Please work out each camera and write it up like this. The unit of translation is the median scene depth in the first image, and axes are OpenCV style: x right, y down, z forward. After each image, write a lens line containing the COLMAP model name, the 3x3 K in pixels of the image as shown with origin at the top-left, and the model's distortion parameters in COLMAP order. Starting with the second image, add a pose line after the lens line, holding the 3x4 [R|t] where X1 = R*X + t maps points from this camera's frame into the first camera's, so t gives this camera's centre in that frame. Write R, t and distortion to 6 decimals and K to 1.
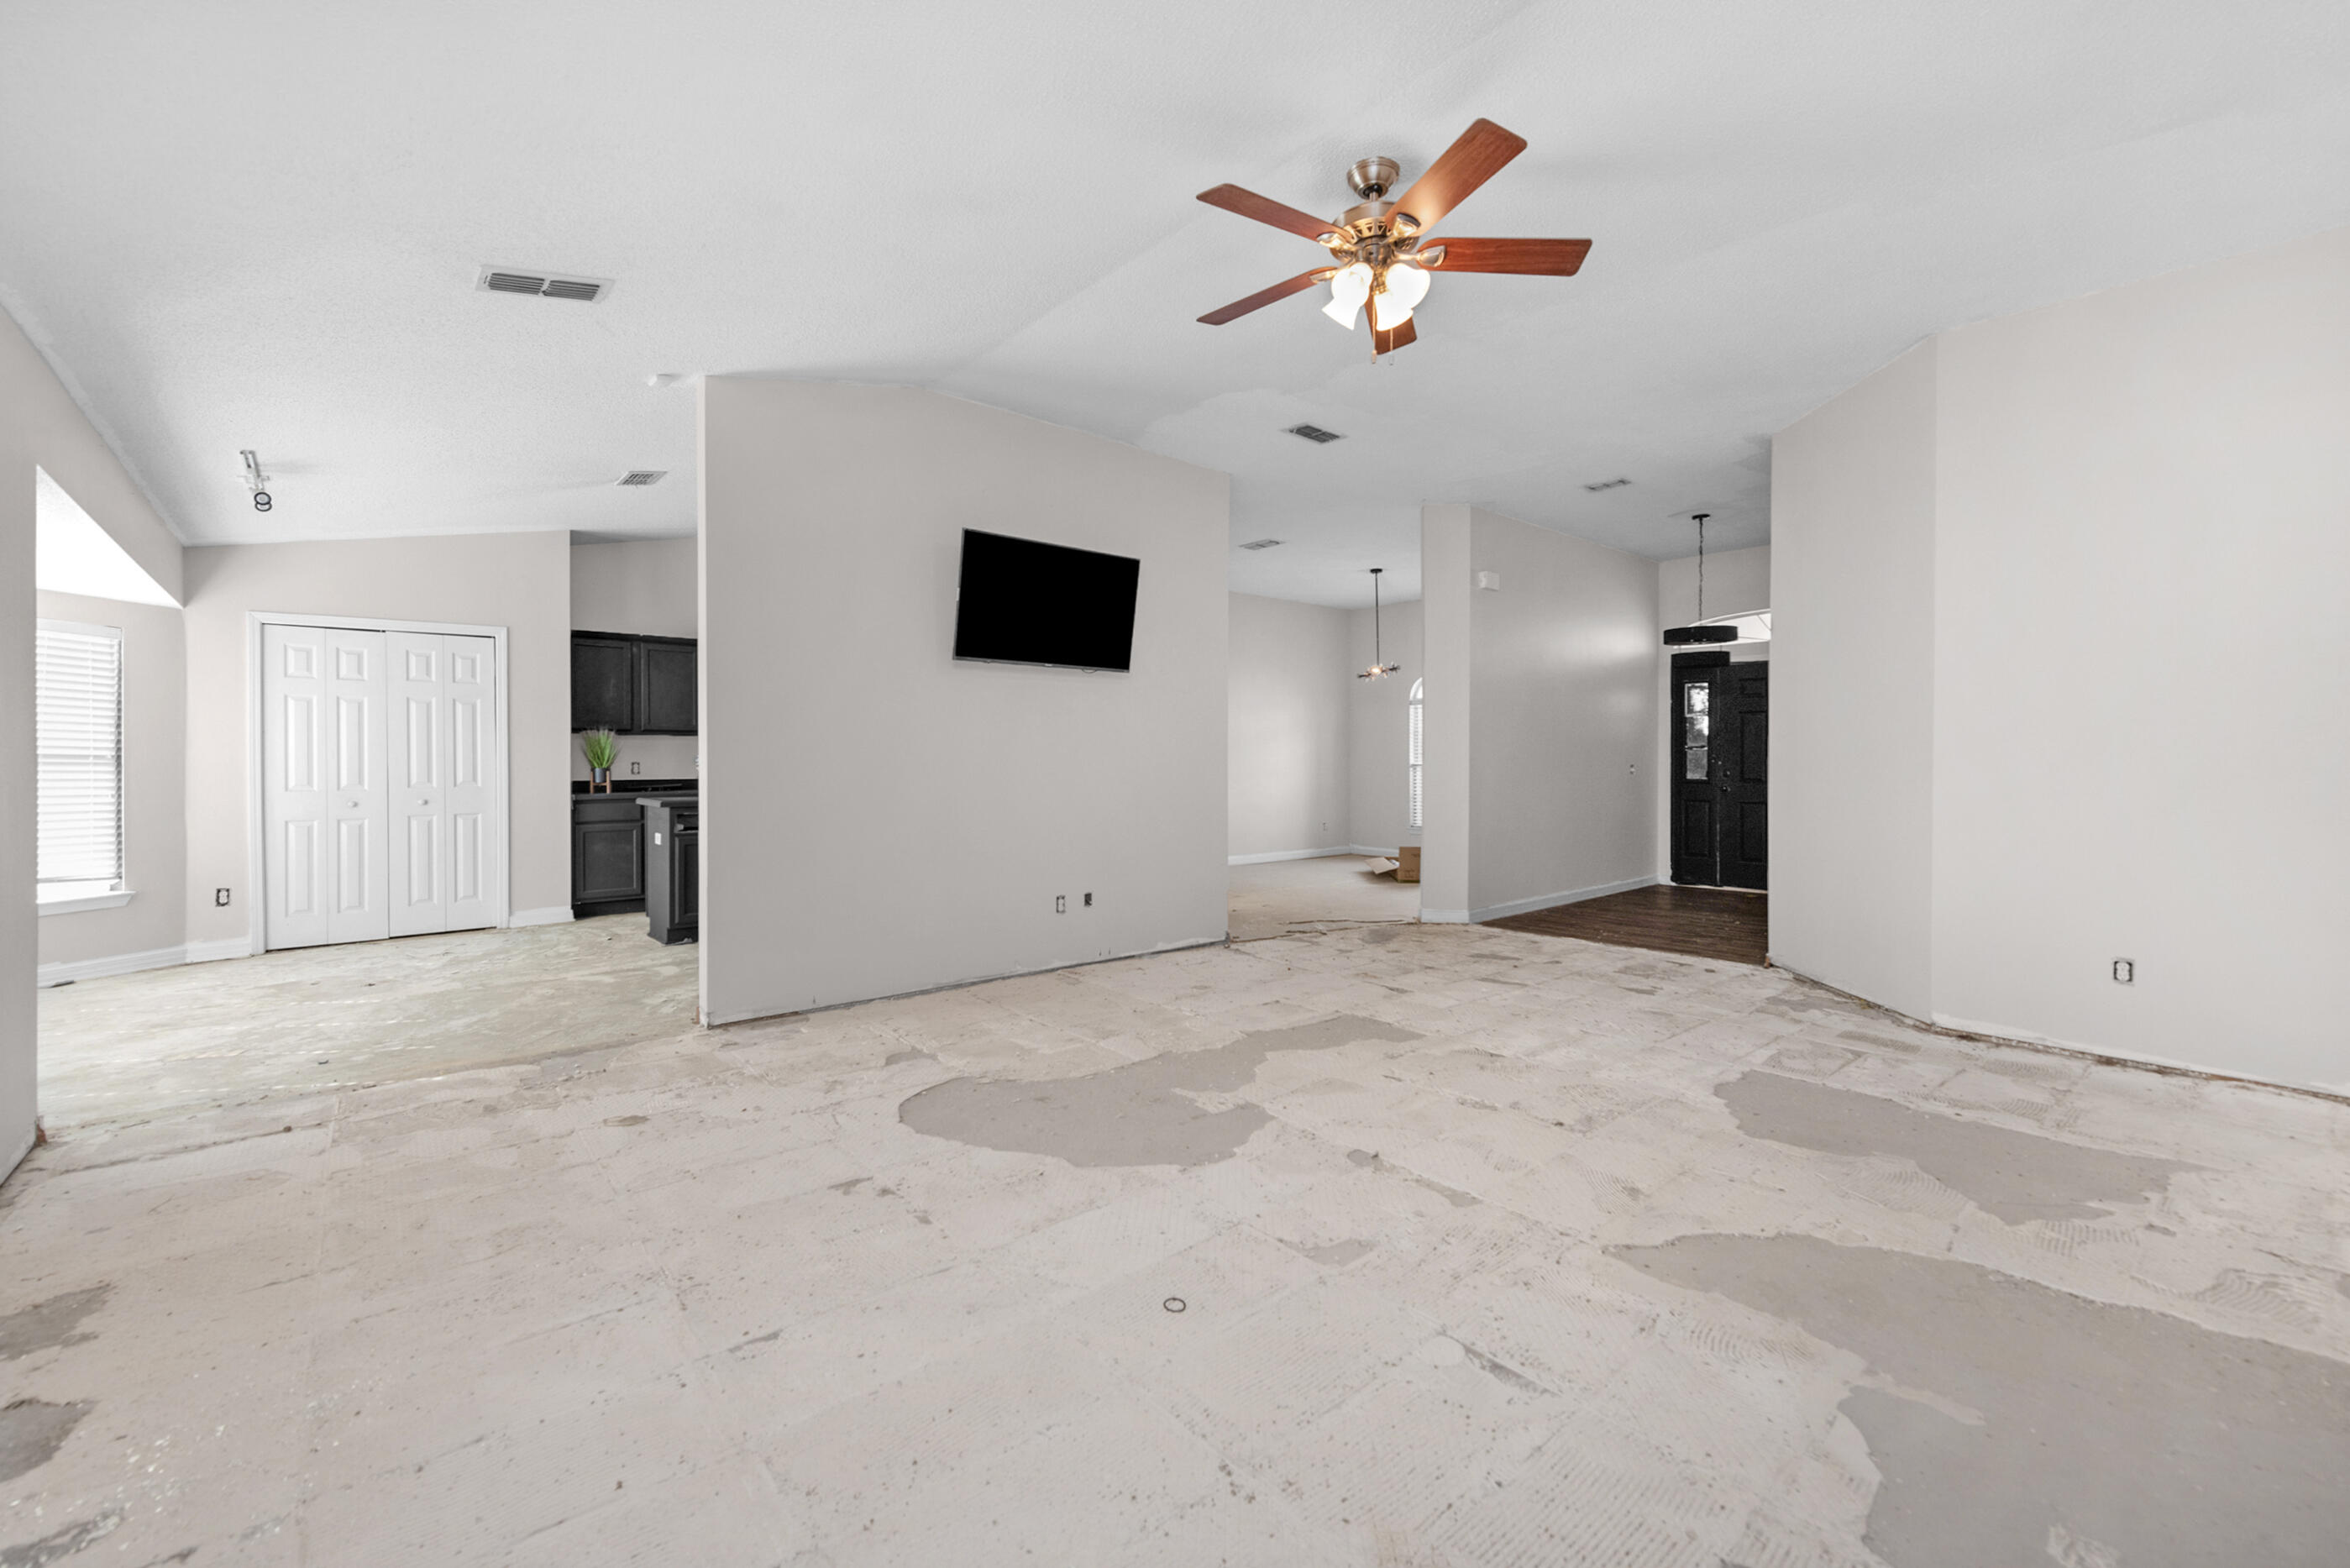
lens RADIAL K [[941.1, 0, 1201.4], [0, 941.1, 768.7], [0, 0, 1]] dist [0.003697, -0.000187]
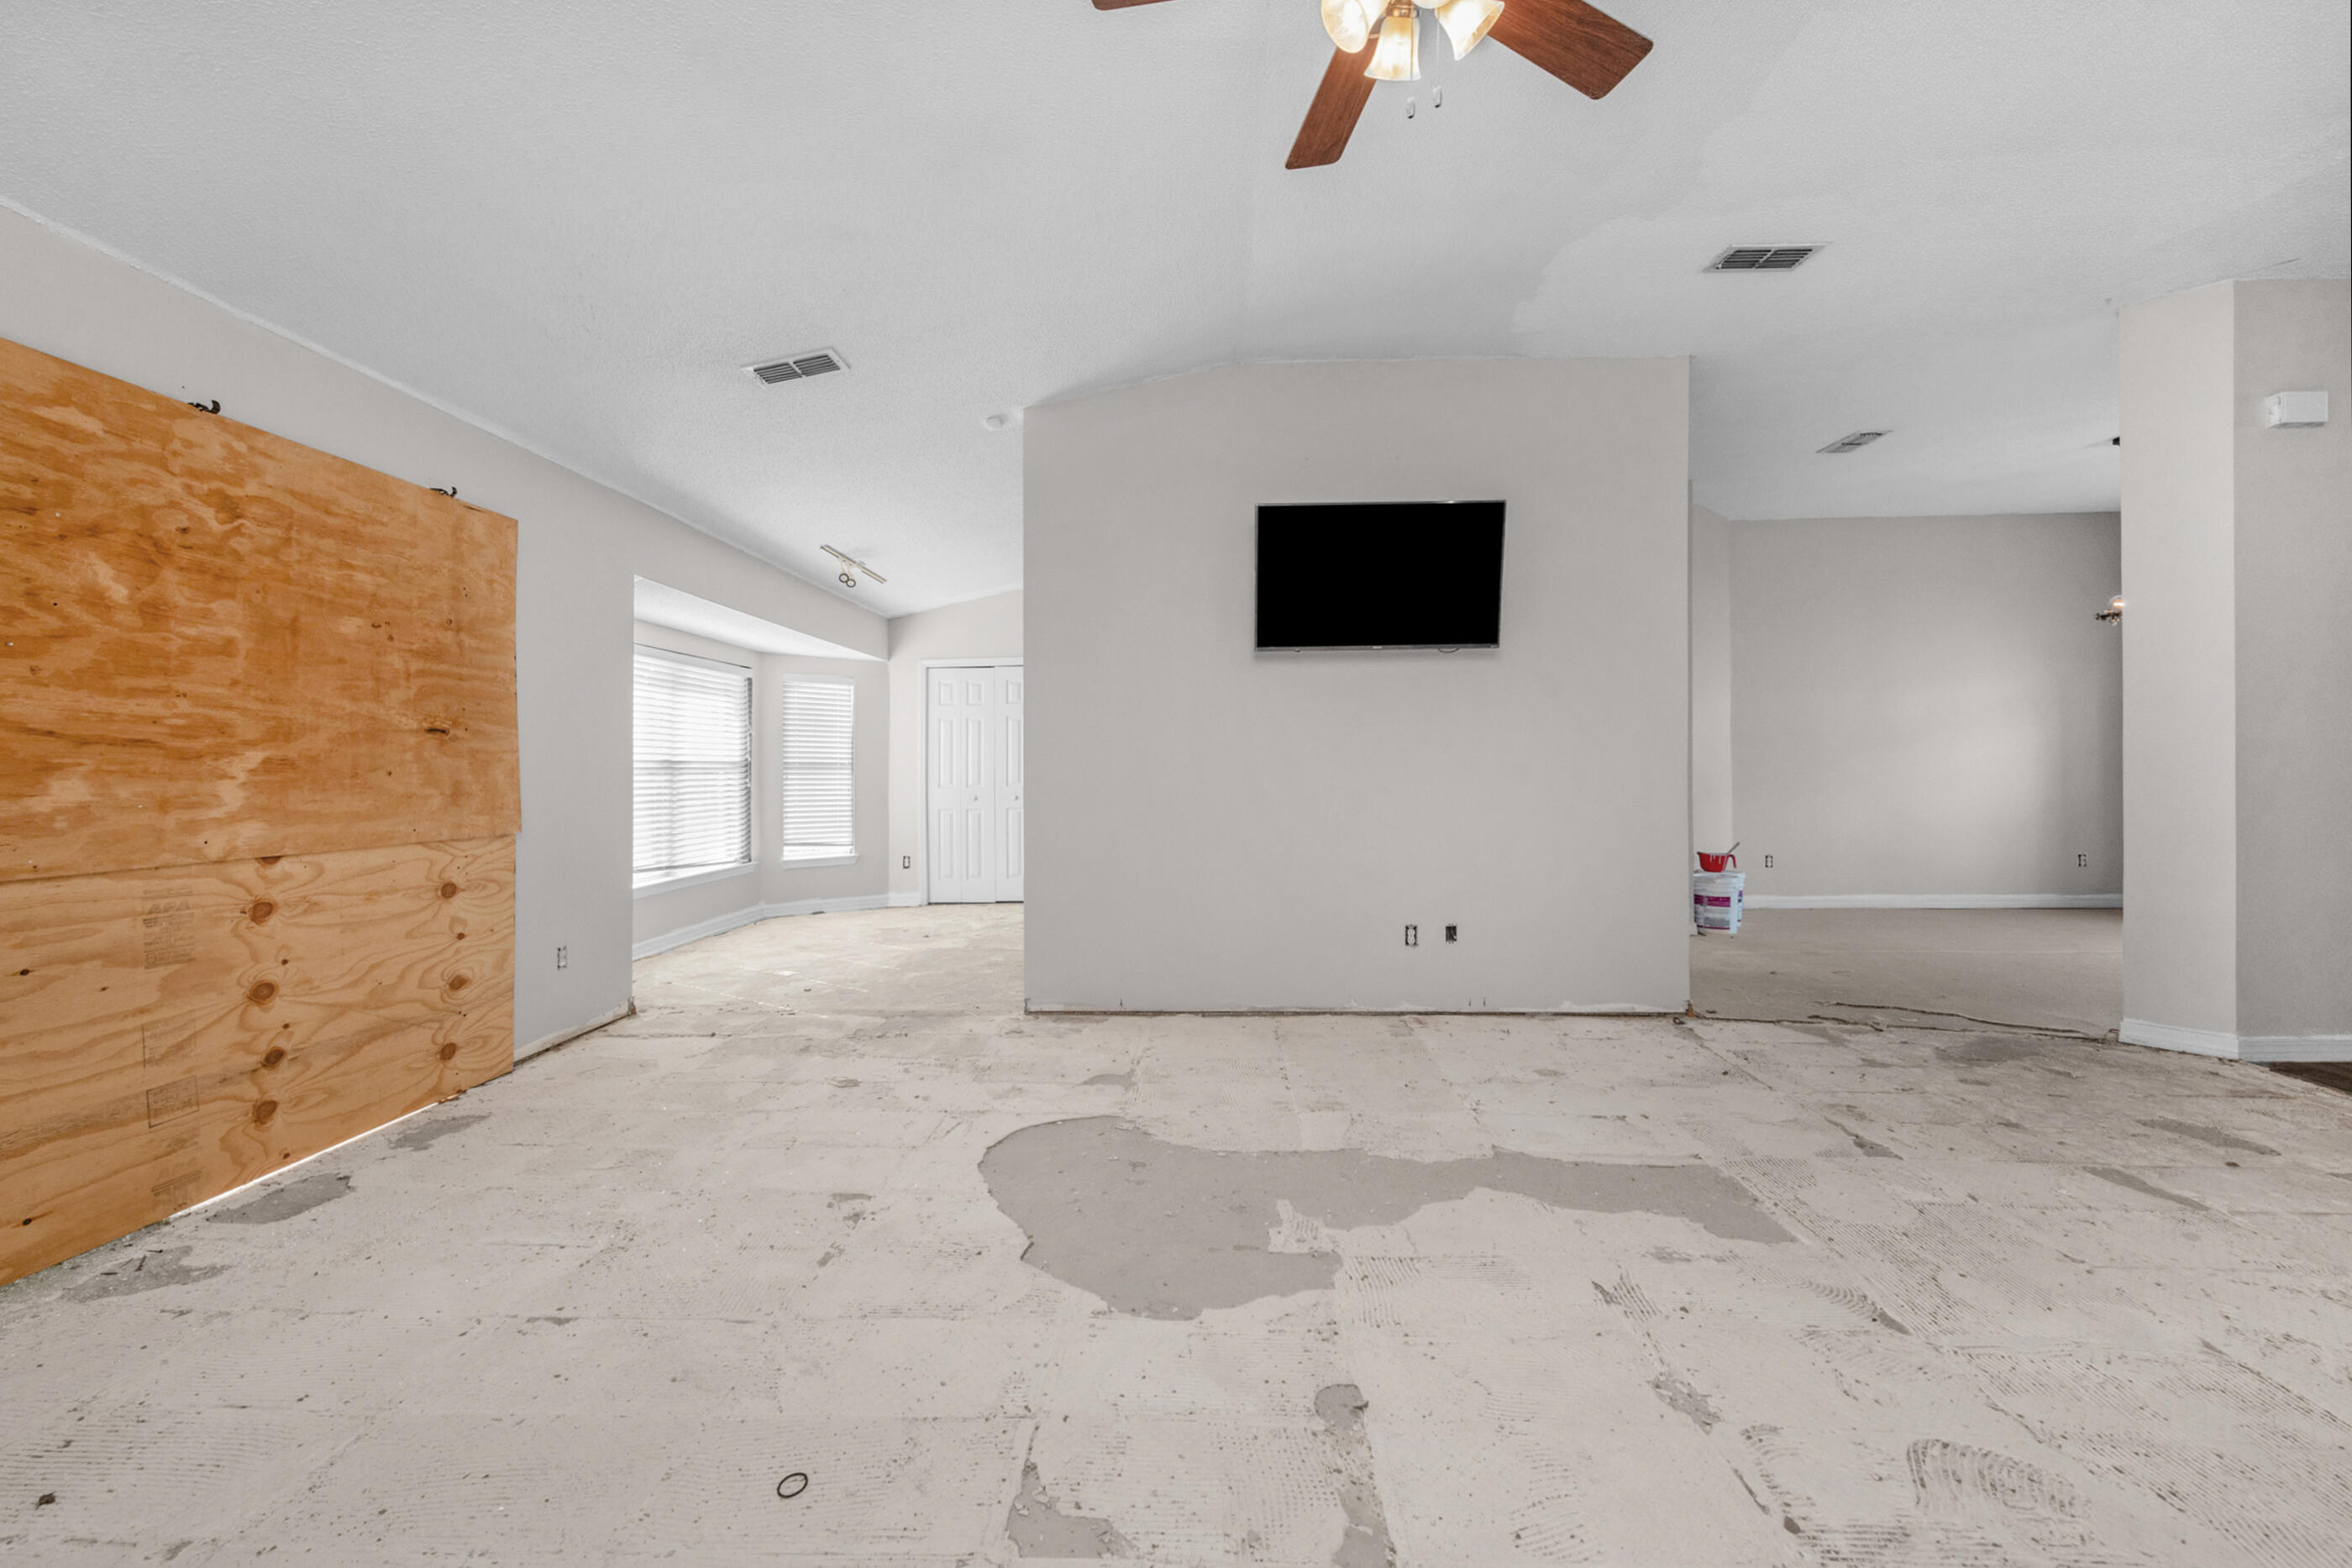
lens RADIAL K [[961.4, 0, 1198.8], [0, 961.4, 763.6], [0, 0, 1]] dist [0.003381, 0.000039]
pose [[0.738884, -0.005667, -0.673808, 0.422419], [0.000524, 0.999969, -0.007835, -0.000952], [0.673832, 0.005436, 0.738864, 0.372308]]
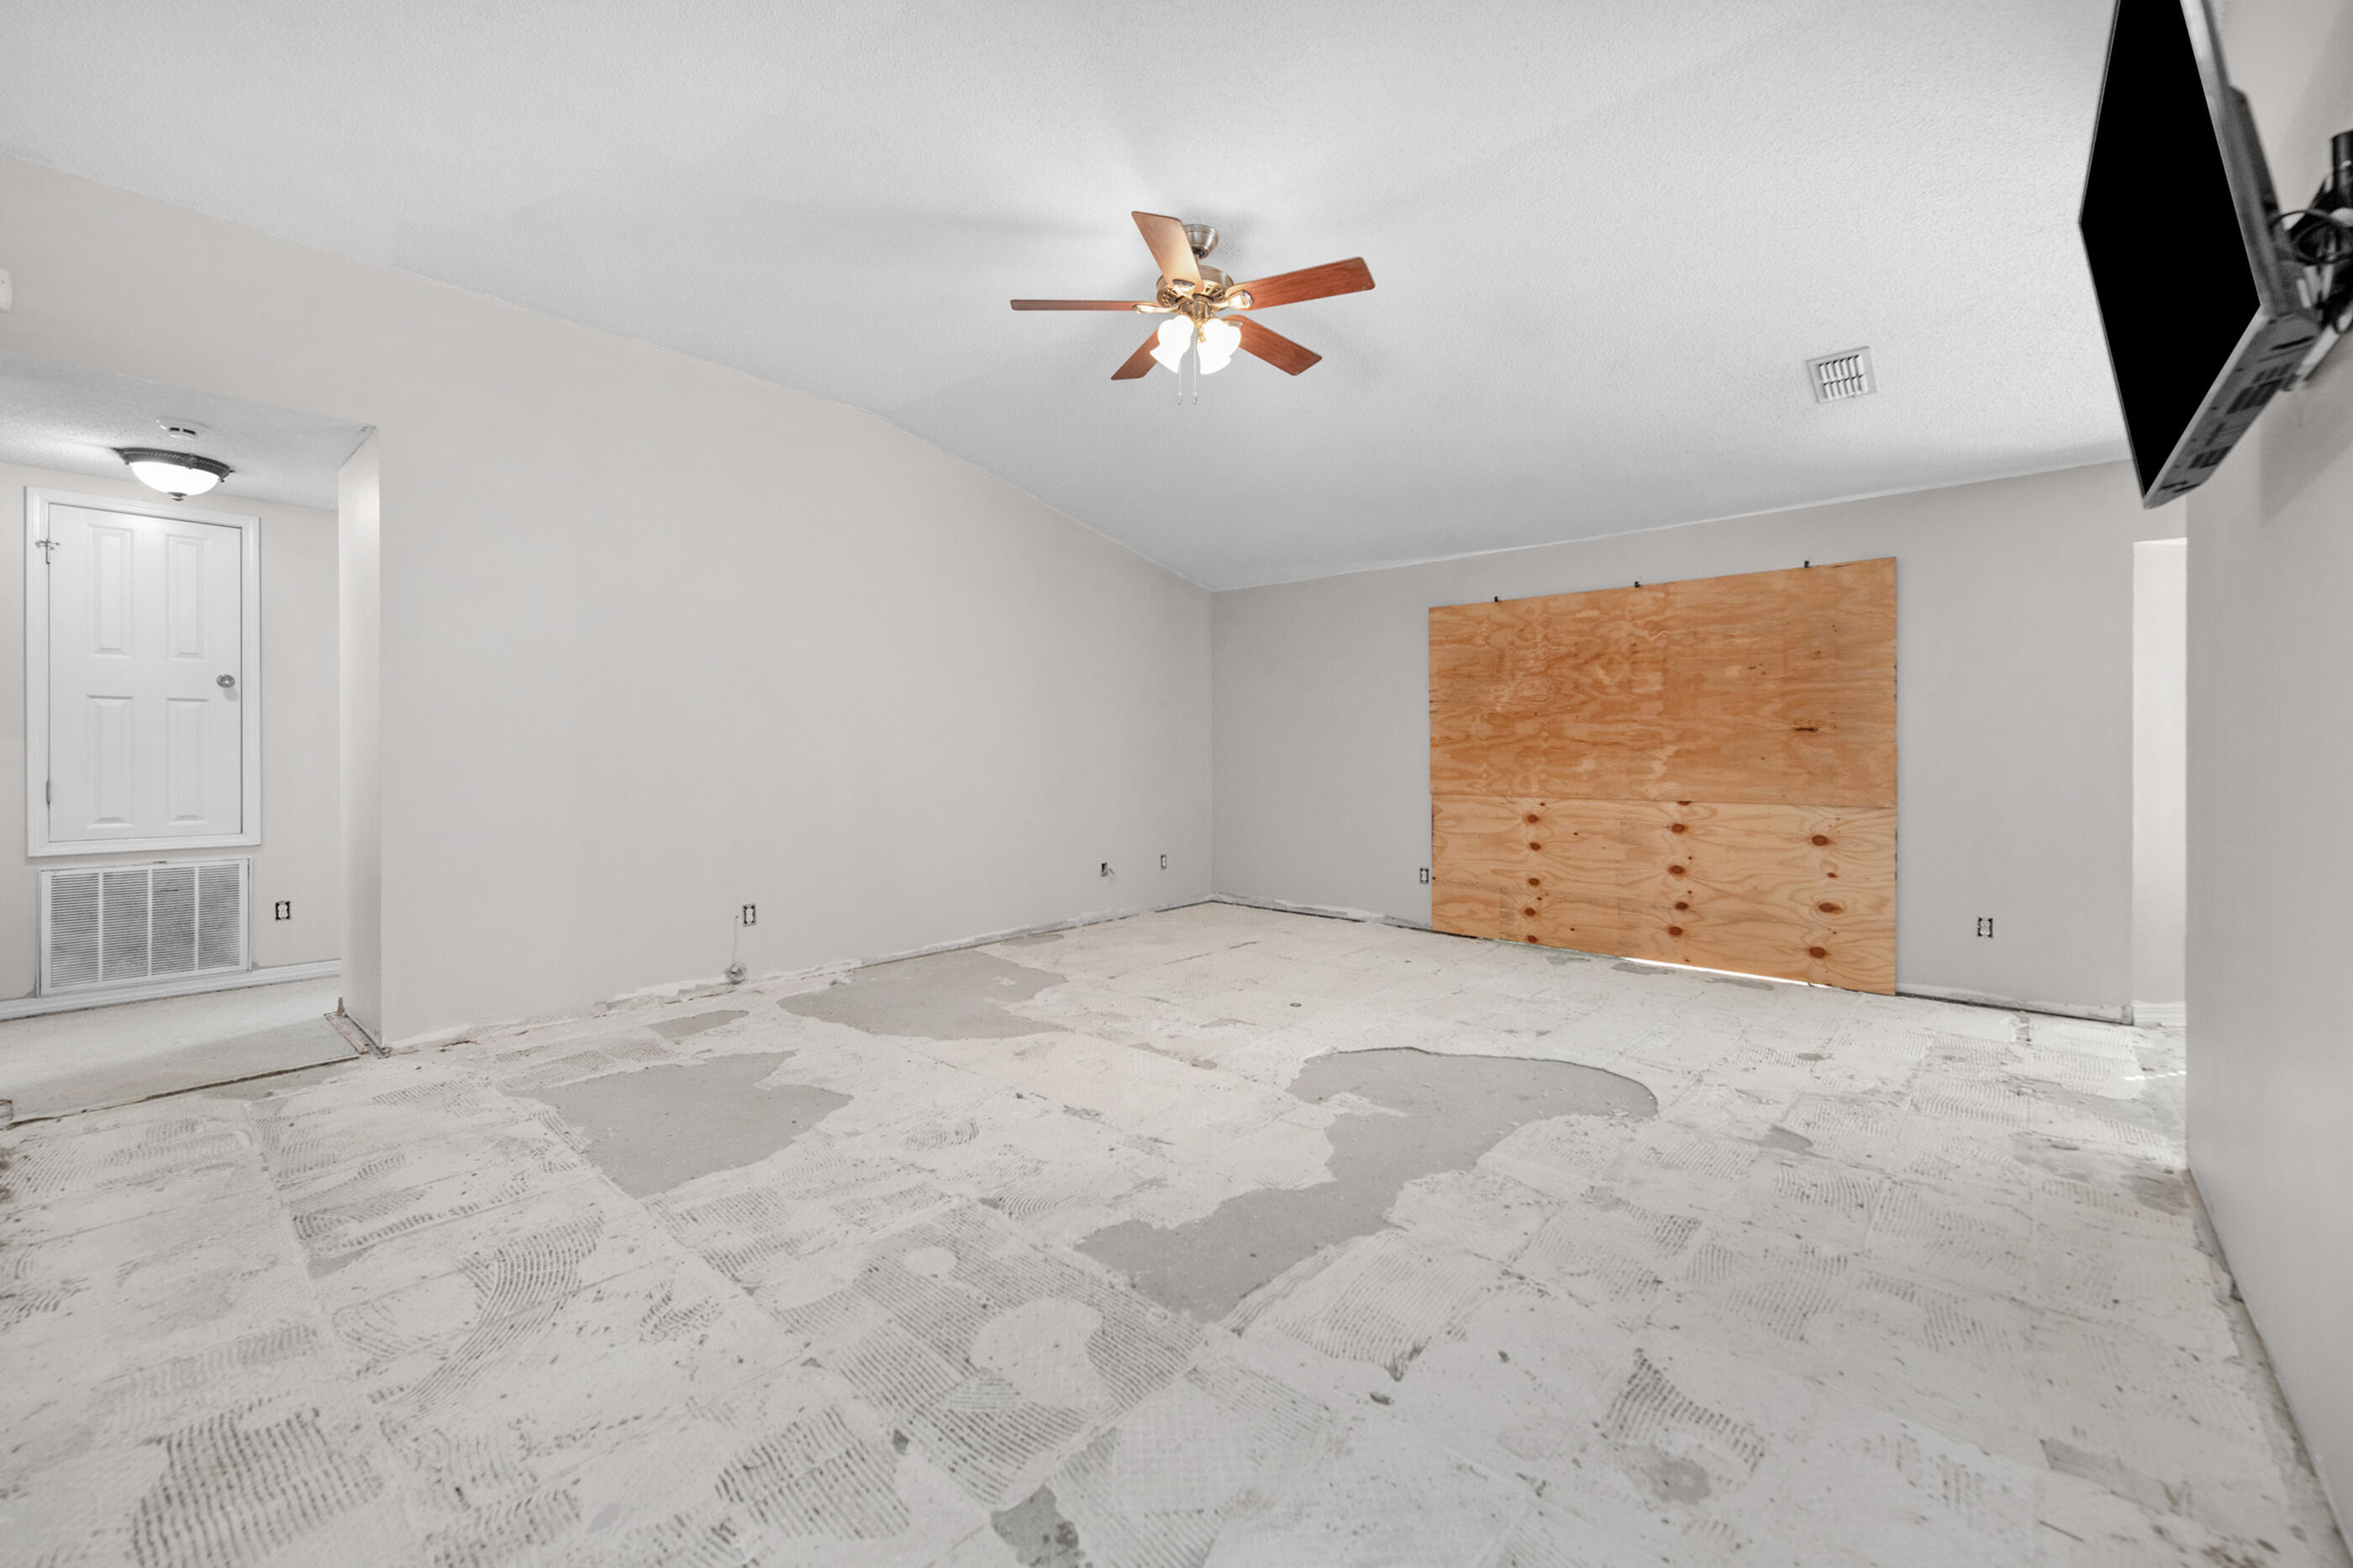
lens RADIAL K [[942.3, 0, 1202.9], [0, 942.3, 768.6], [0, 0, 1]] dist [0.003697, -0.000187]
pose [[-0.991007, 0.000409, -0.133811, 0.274380], [-0.002255, 0.999802, 0.019759, -0.009882], [0.133793, 0.019883, -0.990810, 1.792854]]
